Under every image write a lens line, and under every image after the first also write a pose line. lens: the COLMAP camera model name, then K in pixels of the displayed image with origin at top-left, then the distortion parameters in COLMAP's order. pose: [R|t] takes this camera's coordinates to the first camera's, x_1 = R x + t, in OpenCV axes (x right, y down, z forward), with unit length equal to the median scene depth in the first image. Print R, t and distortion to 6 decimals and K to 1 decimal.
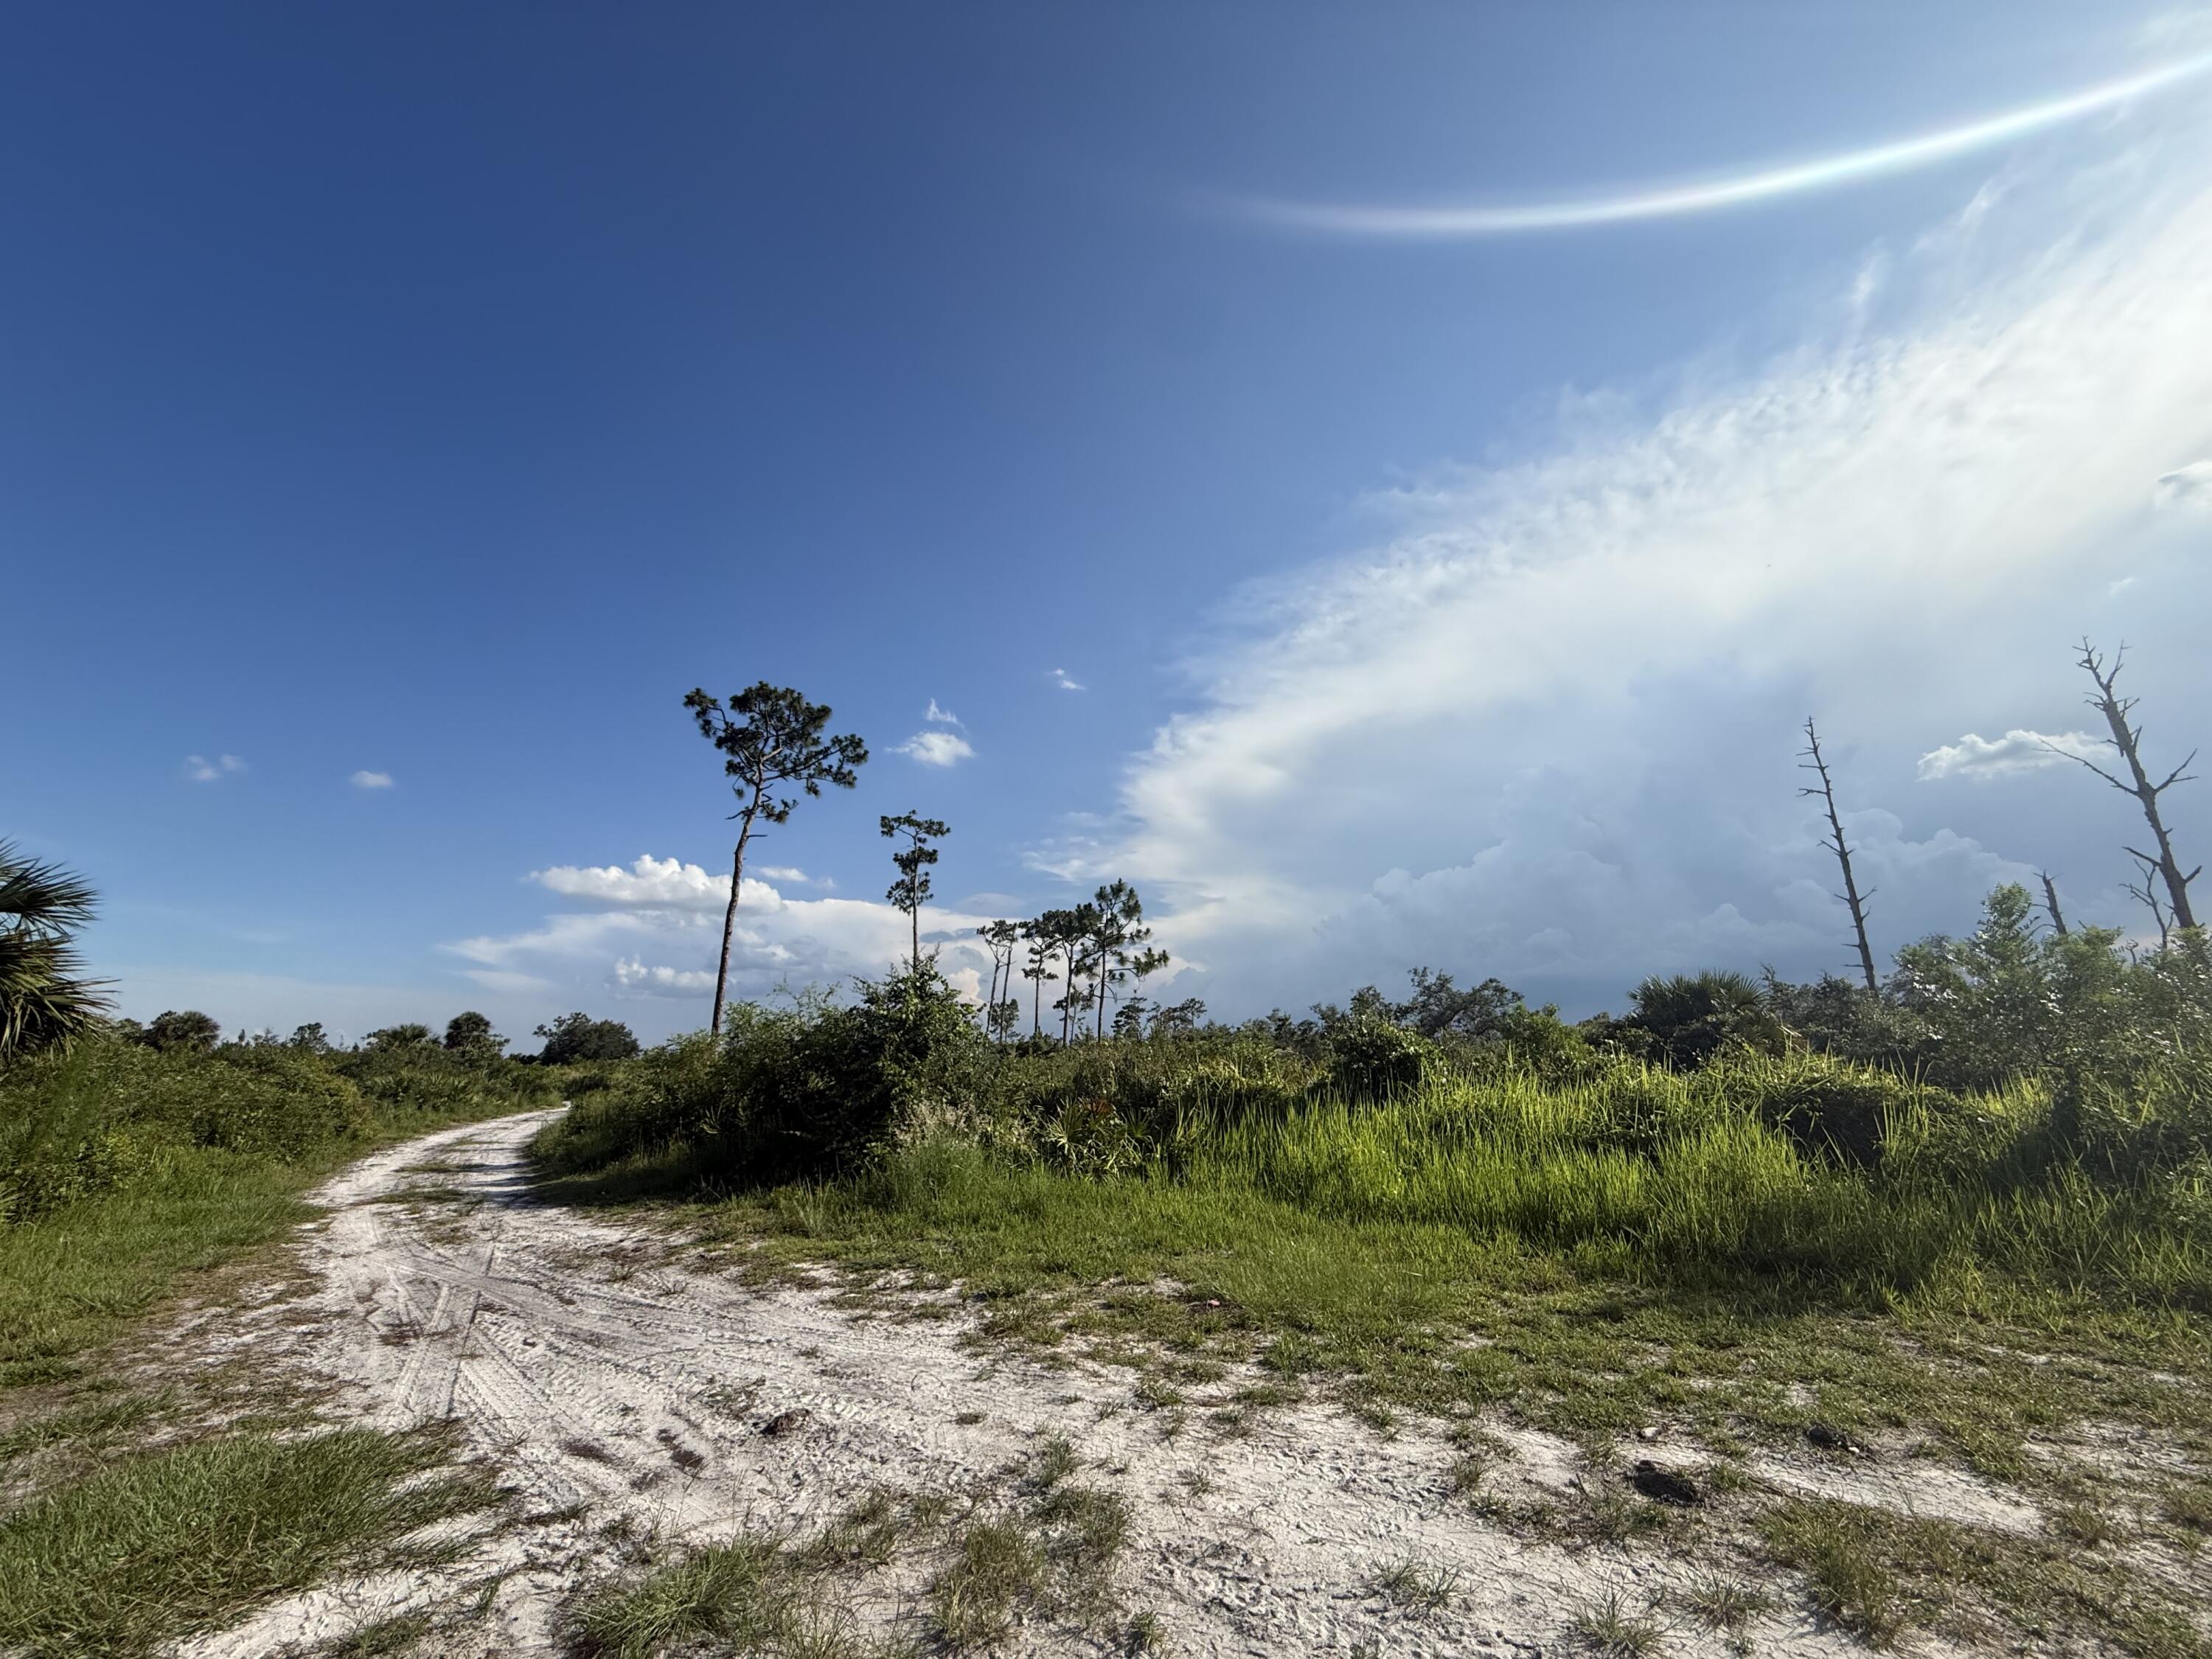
lens RADIAL K [[881.8, 0, 1102.2], [0, 881.8, 825.1], [0, 0, 1]] dist [0.000401, -0.000055]
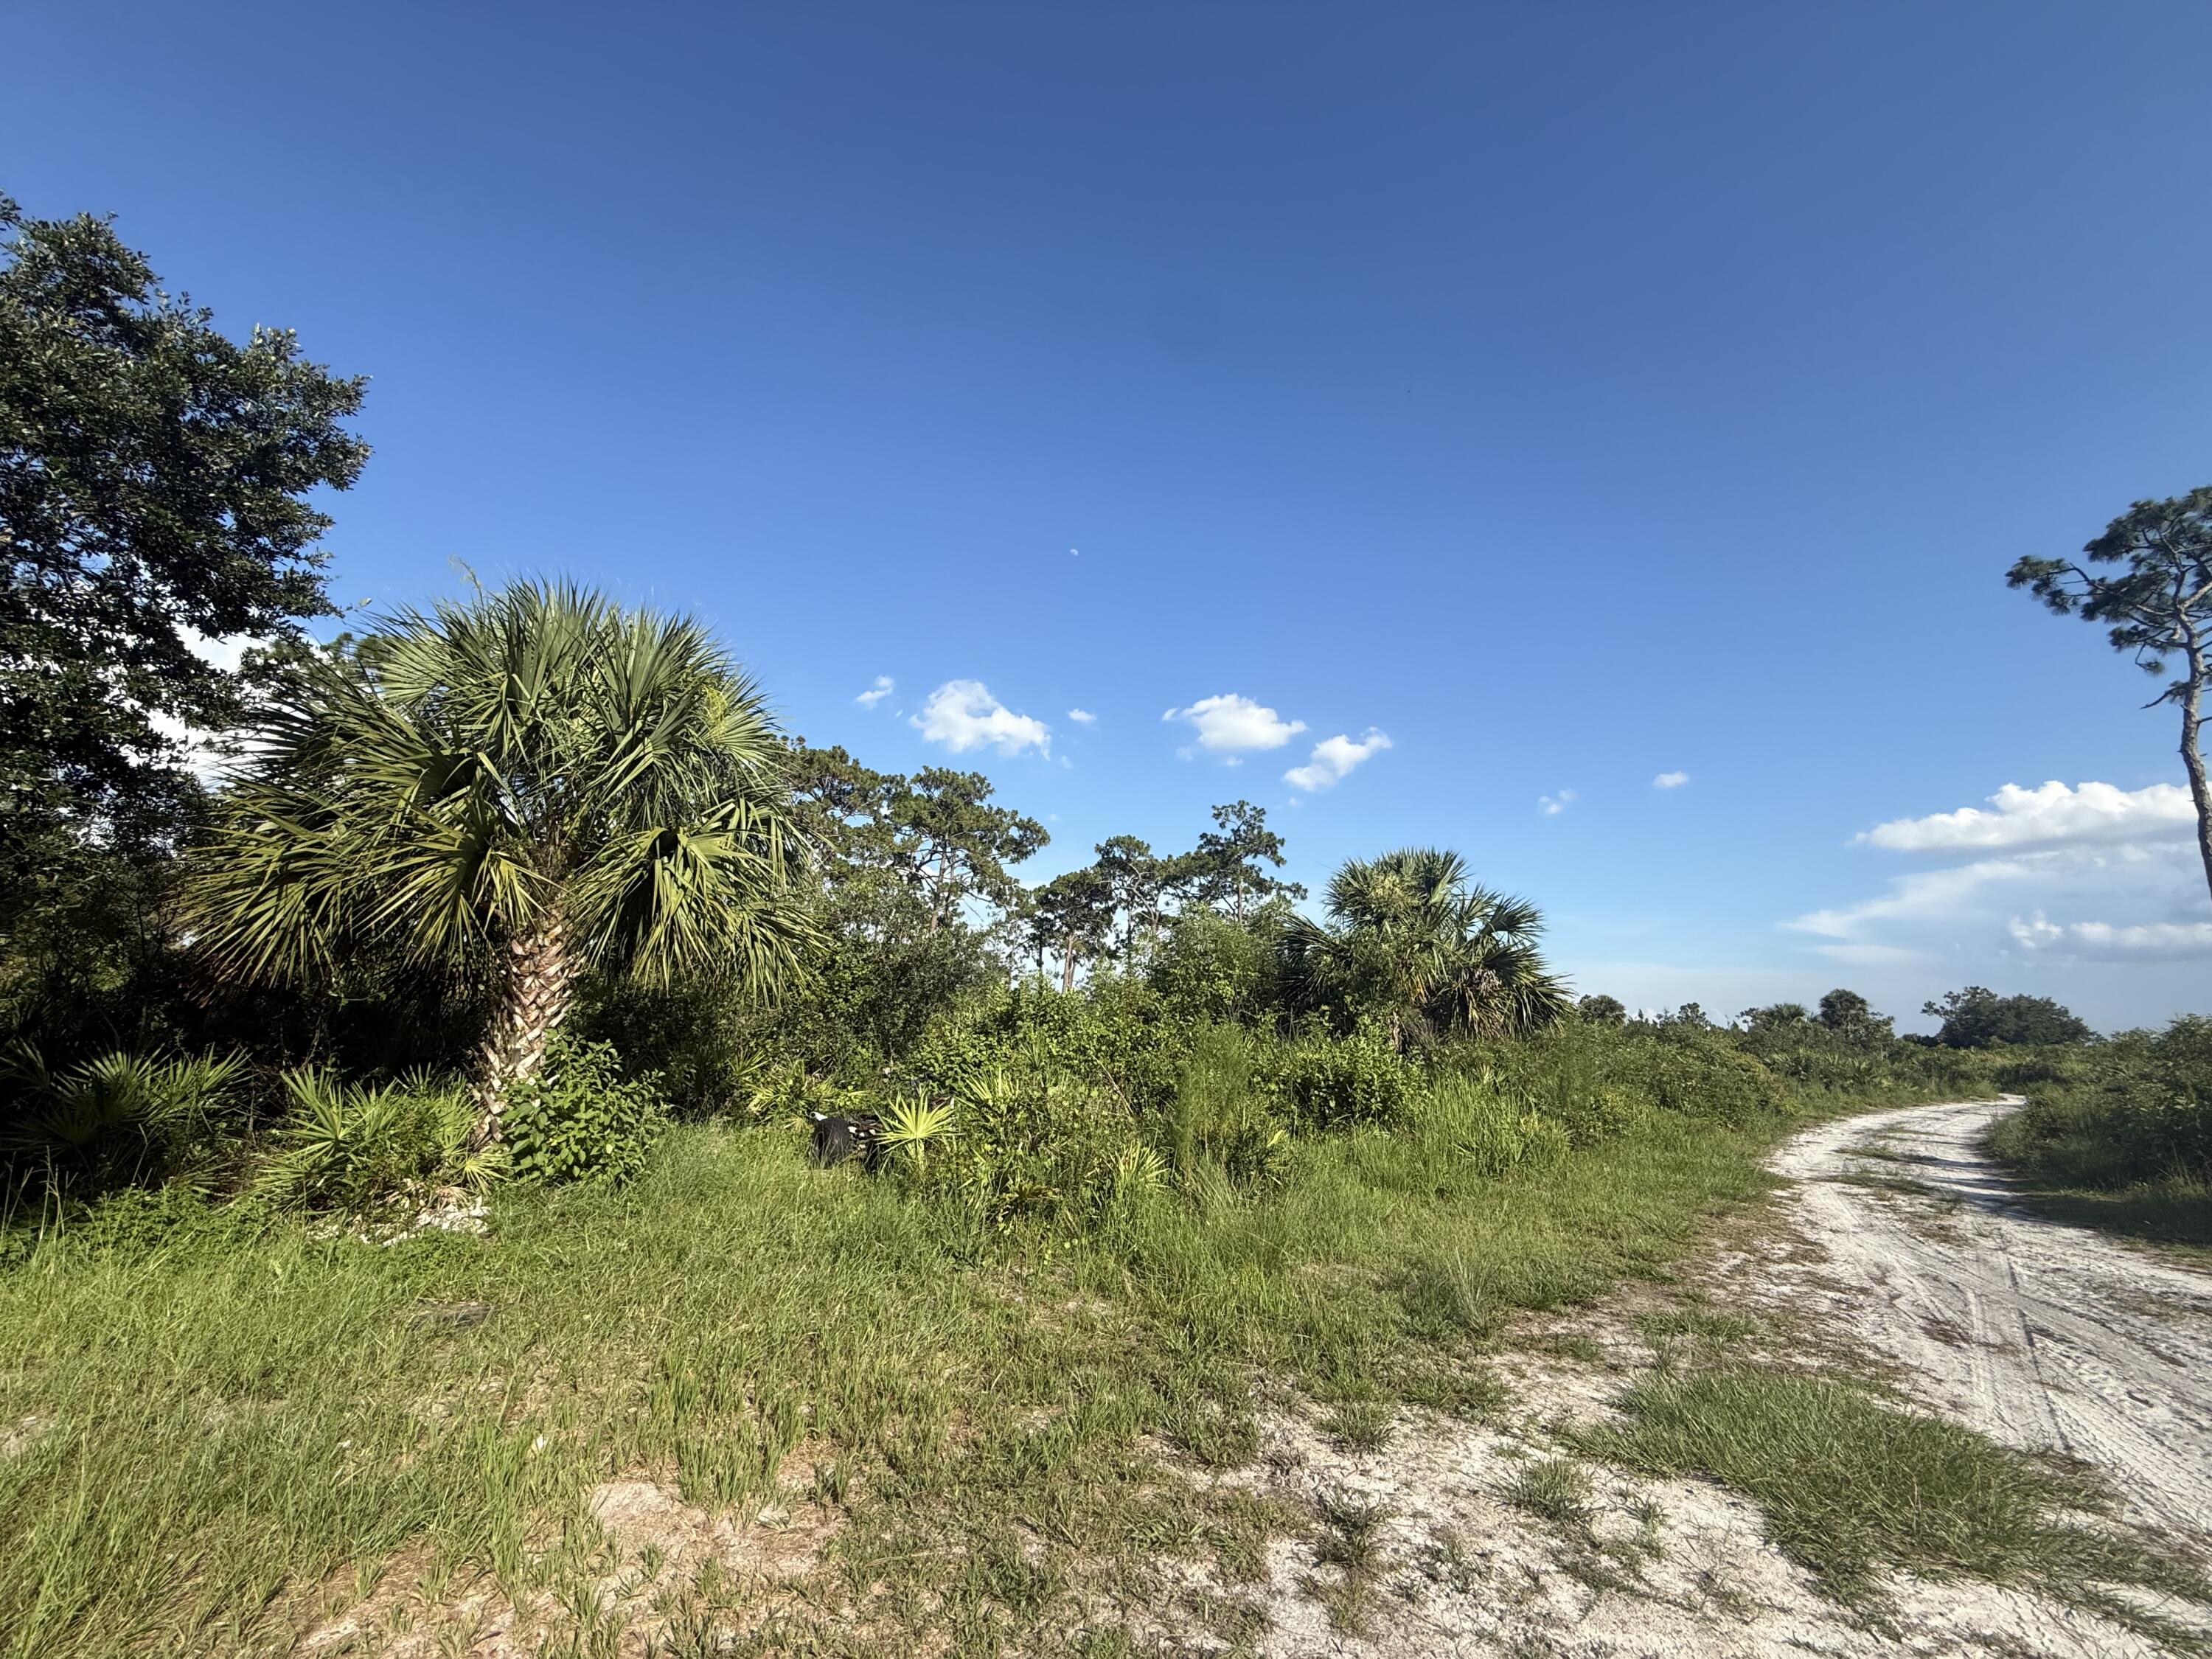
lens RADIAL K [[881.8, 0, 1100.3], [0, 881.8, 827.0], [0, 0, 1]] dist [0.000401, -0.000055]
pose [[0.269719, -0.199397, -0.942068, -0.019592], [0.223535, 0.964566, -0.140160, -0.009564], [0.936634, -0.172782, 0.304734, -0.025054]]
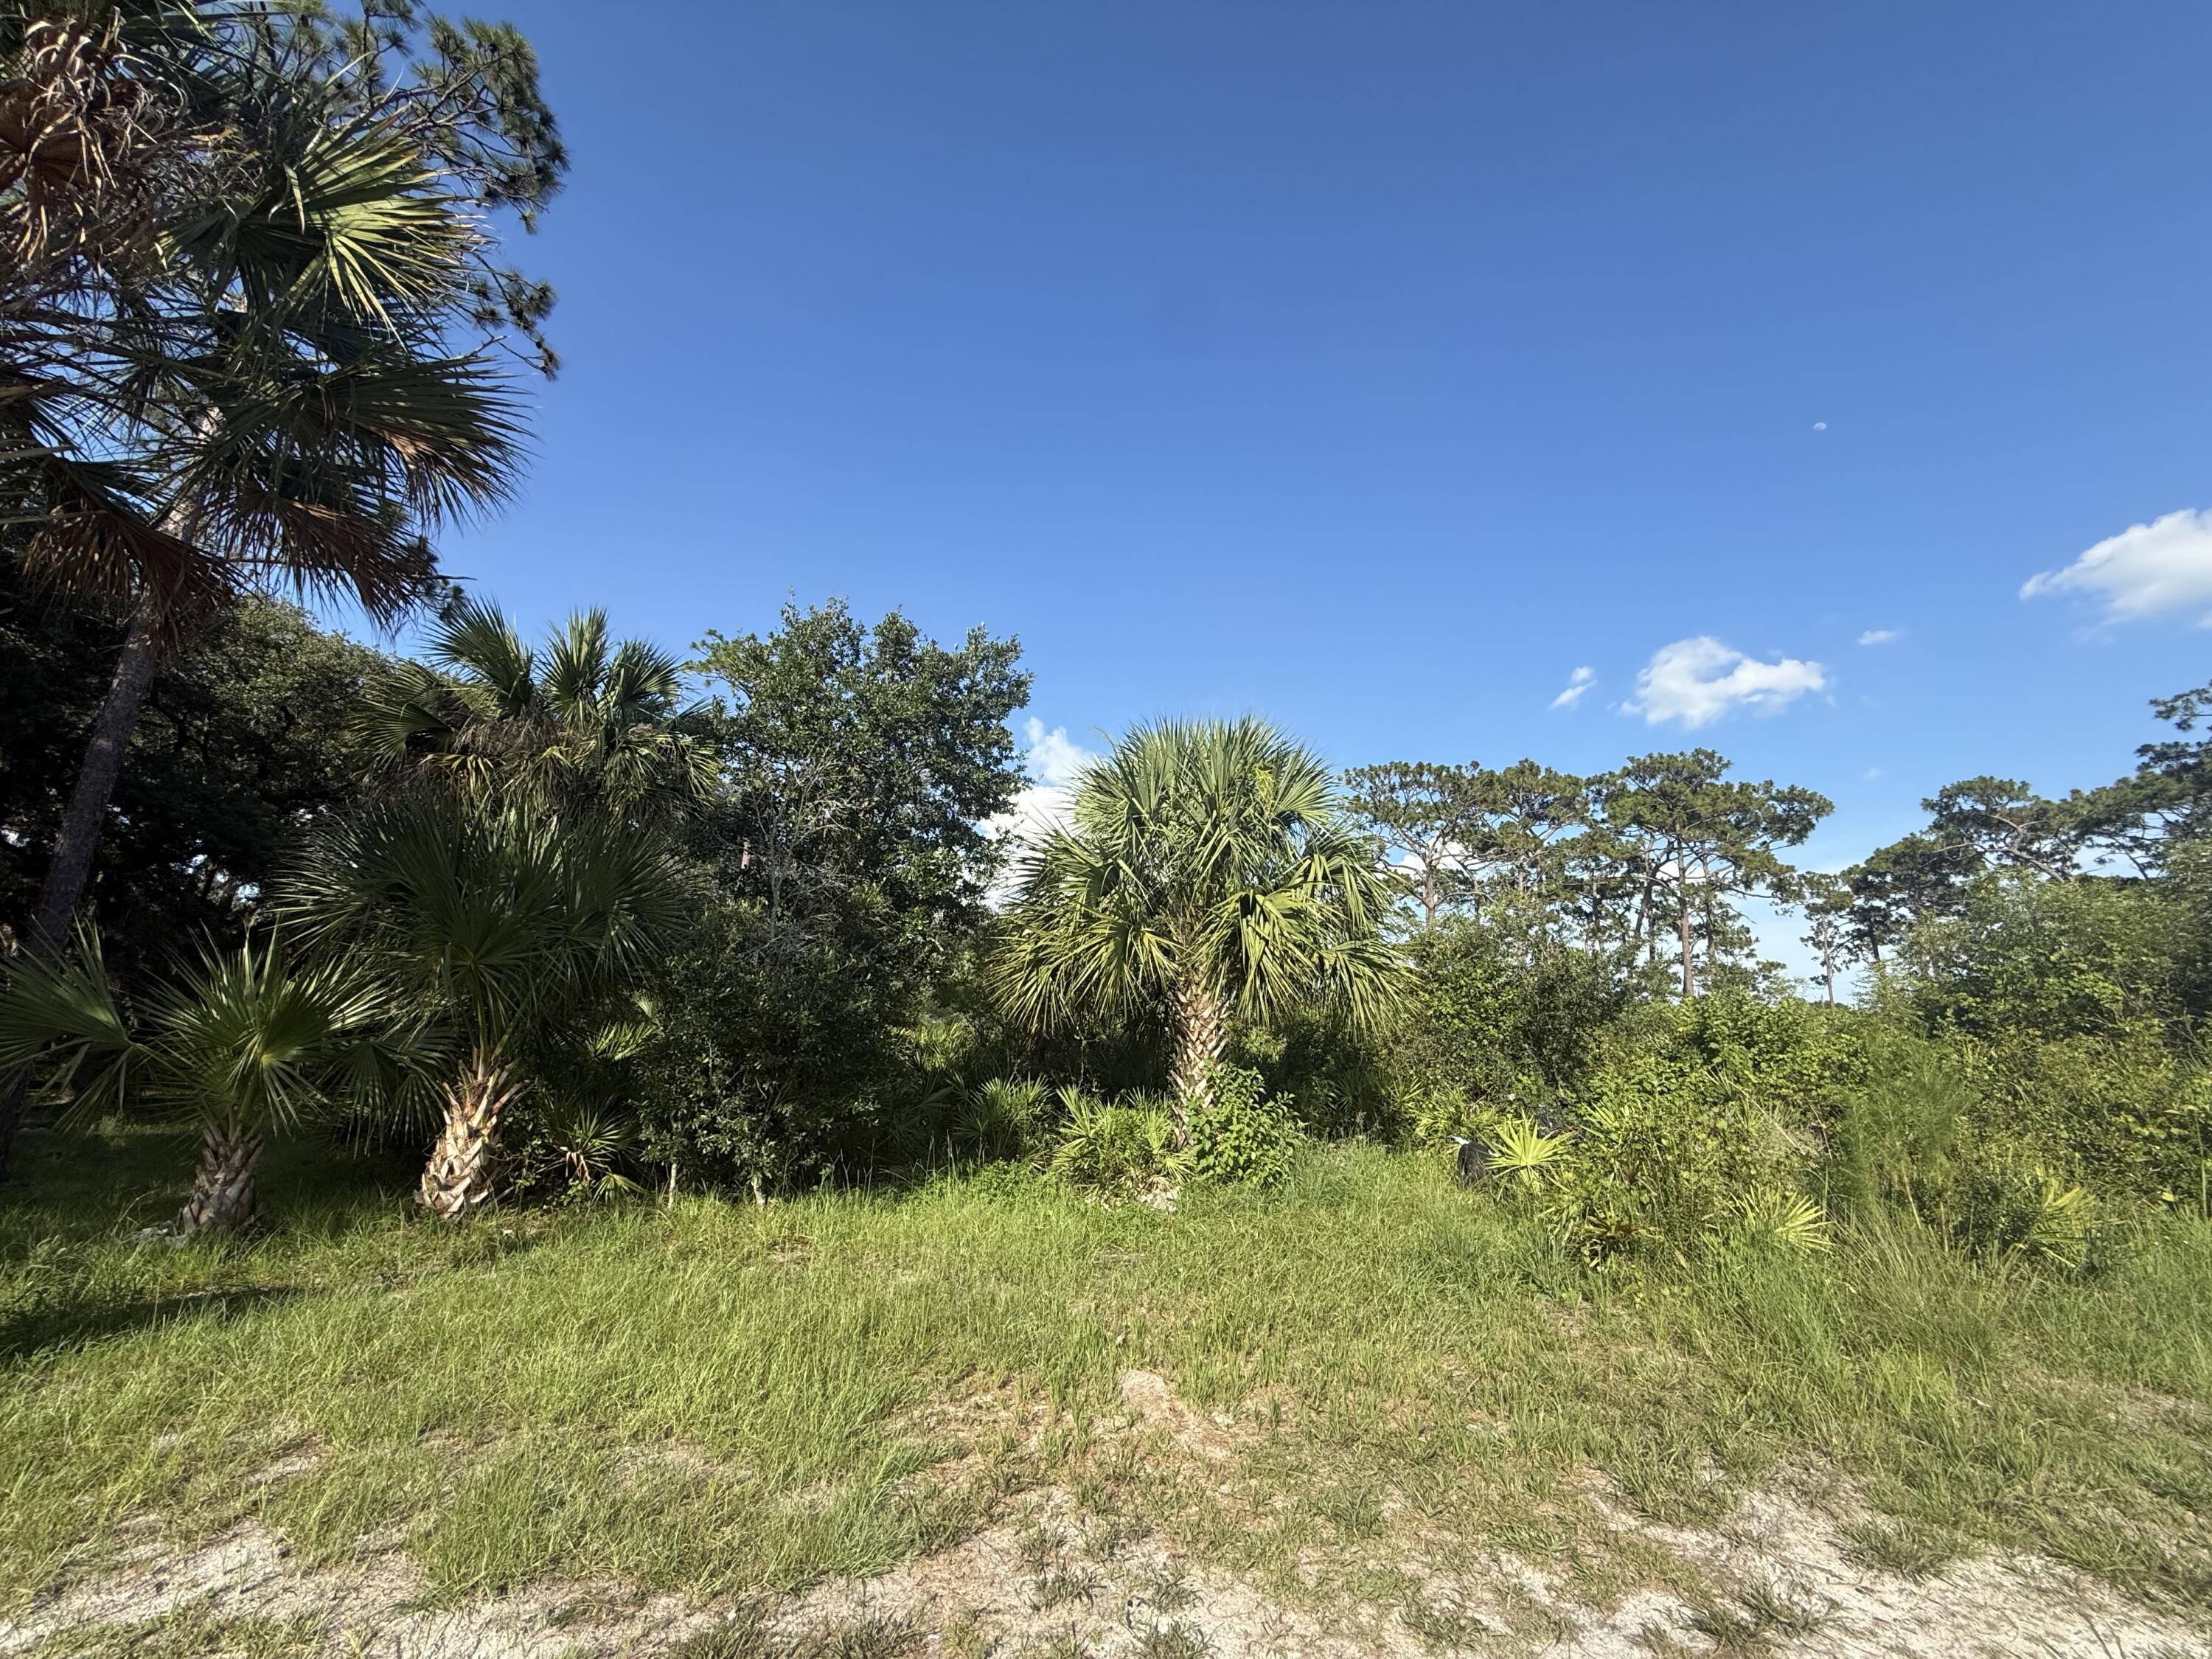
lens RADIAL K [[881.8, 0, 1096.4], [0, 881.8, 832.0], [0, 0, 1]] dist [0.000401, -0.000055]
pose [[-0.512063, -0.199467, -0.835467, 0.027950], [0.225501, 0.907327, -0.354835, 0.032797], [0.828819, -0.370096, -0.419628, 0.121095]]
